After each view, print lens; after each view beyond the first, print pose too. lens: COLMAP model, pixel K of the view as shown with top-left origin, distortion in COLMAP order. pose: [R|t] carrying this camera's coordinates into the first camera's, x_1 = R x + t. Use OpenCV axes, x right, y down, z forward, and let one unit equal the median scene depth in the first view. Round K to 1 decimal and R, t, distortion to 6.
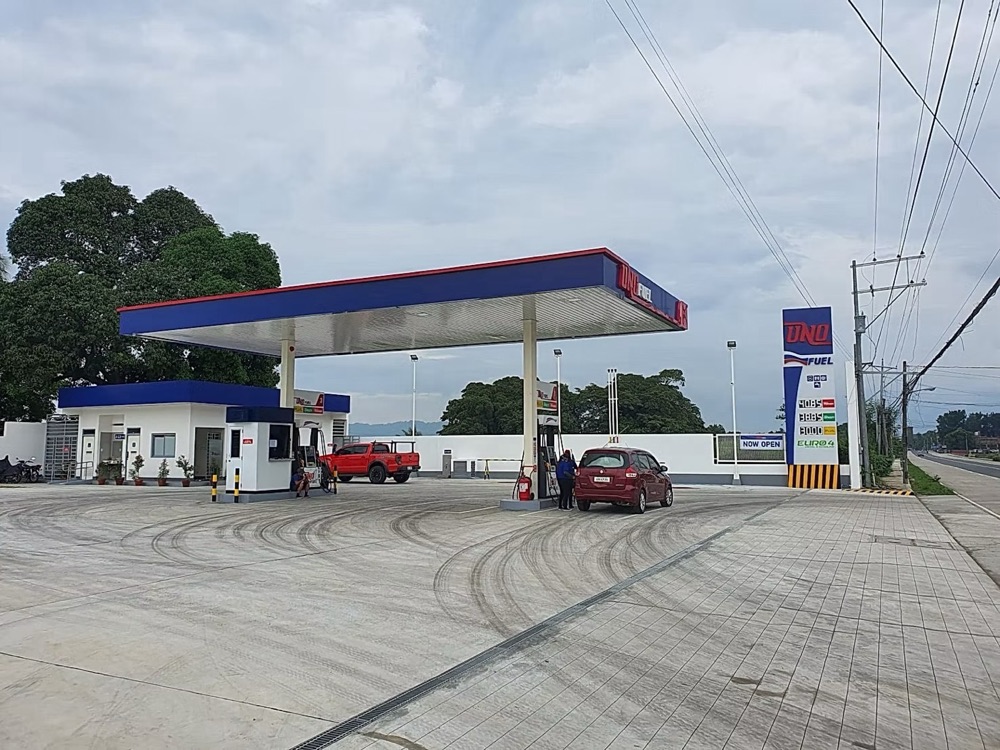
lens RADIAL K [[767.5, 0, 500.0], [0, 767.5, 375.0], [0, 0, 1]] dist [0.001744, 0.000203]
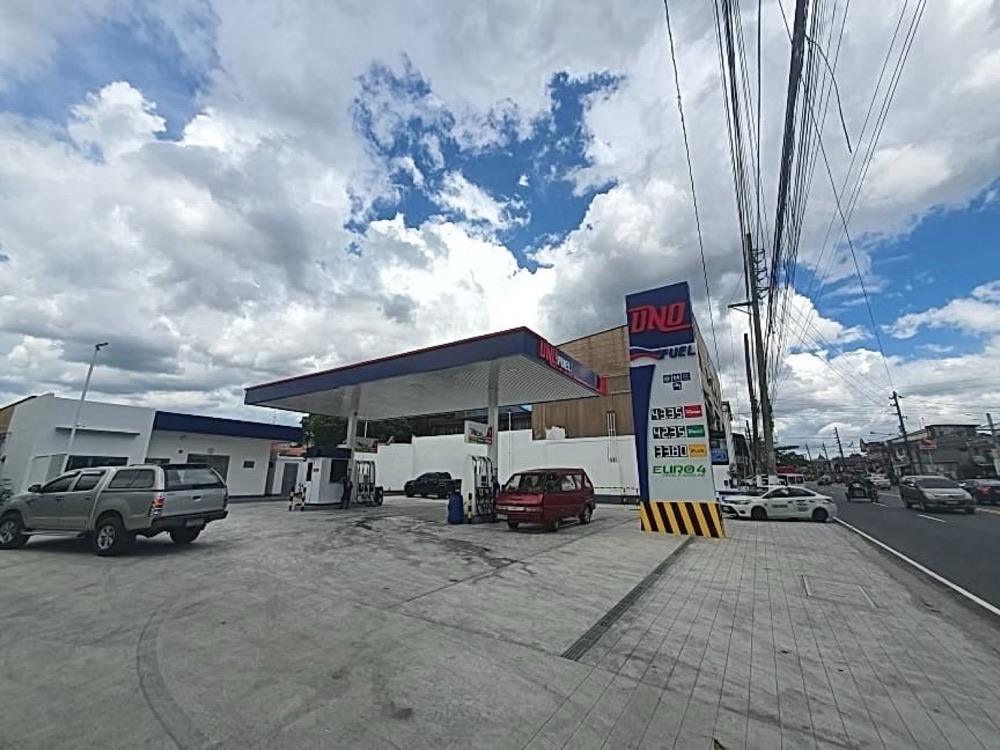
lens RADIAL K [[388.8, 0, 500.0], [0, 388.8, 375.0], [0, 0, 1]] dist [-0.053220, -0.000007]
pose [[0.996116, -0.013488, -0.087016, 0.150764], [-0.001074, 0.986265, -0.165166, 0.032990], [0.088048, 0.164618, 0.982420, 0.338348]]
